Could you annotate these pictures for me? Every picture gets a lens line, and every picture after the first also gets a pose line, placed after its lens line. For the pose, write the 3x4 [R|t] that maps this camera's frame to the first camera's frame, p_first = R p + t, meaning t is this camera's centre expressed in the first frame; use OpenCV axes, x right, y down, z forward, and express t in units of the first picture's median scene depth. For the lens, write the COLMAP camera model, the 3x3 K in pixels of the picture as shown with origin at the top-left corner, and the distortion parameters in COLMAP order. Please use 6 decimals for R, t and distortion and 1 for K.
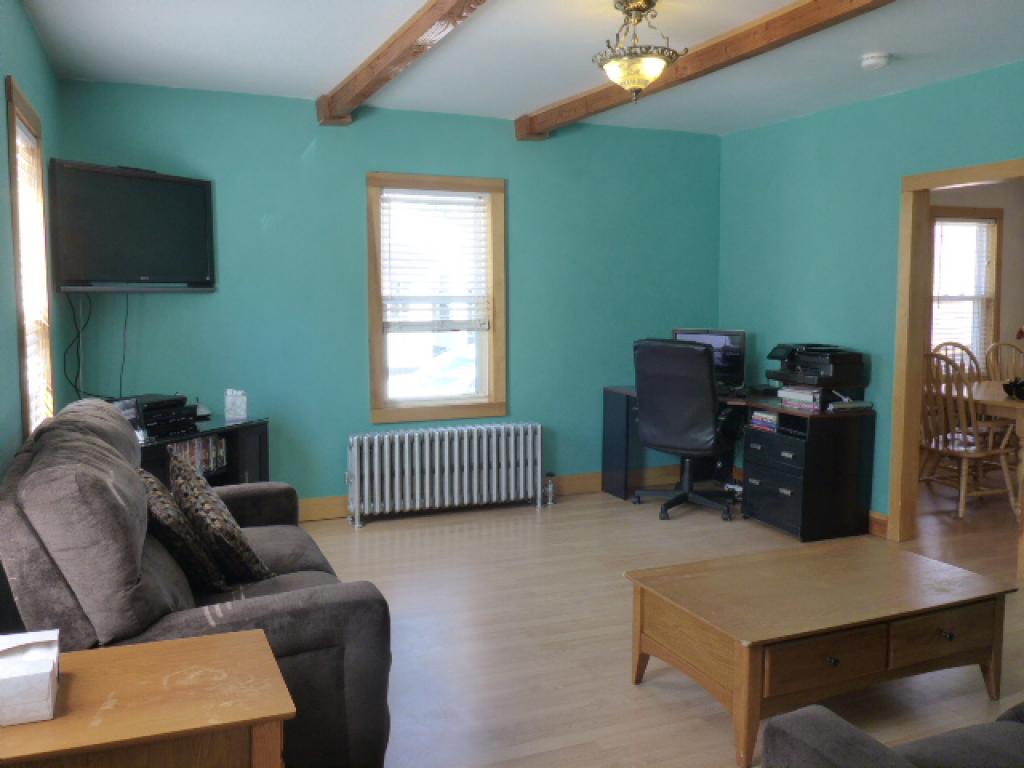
lens RADIAL K [[924.4, 0, 512.0], [0, 924.4, 384.0], [0, 0, 1]] dist [0.048118, -0.000737]
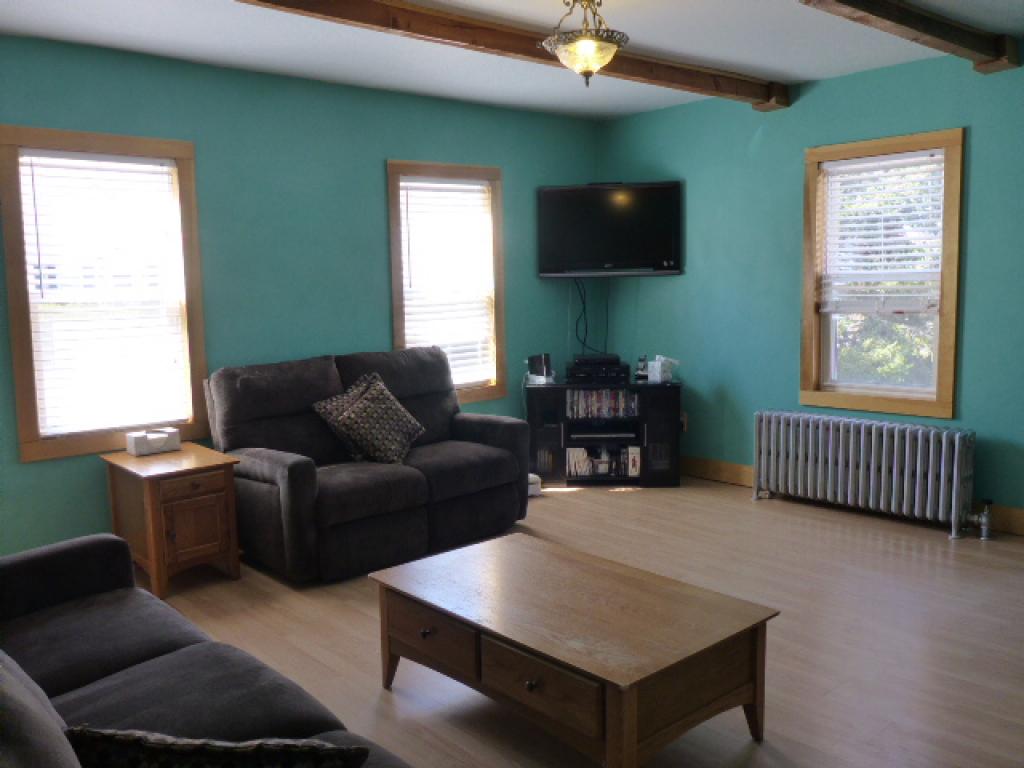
lens RADIAL K [[875.6, 0, 512.0], [0, 875.6, 384.0], [0, 0, 1]] dist [-0.016962, -0.008632]
pose [[0.317097, 0.087736, -0.944326, 0.652550], [-0.082792, 0.994471, 0.064594, -0.013999], [0.944772, 0.057700, 0.322608, 0.425133]]
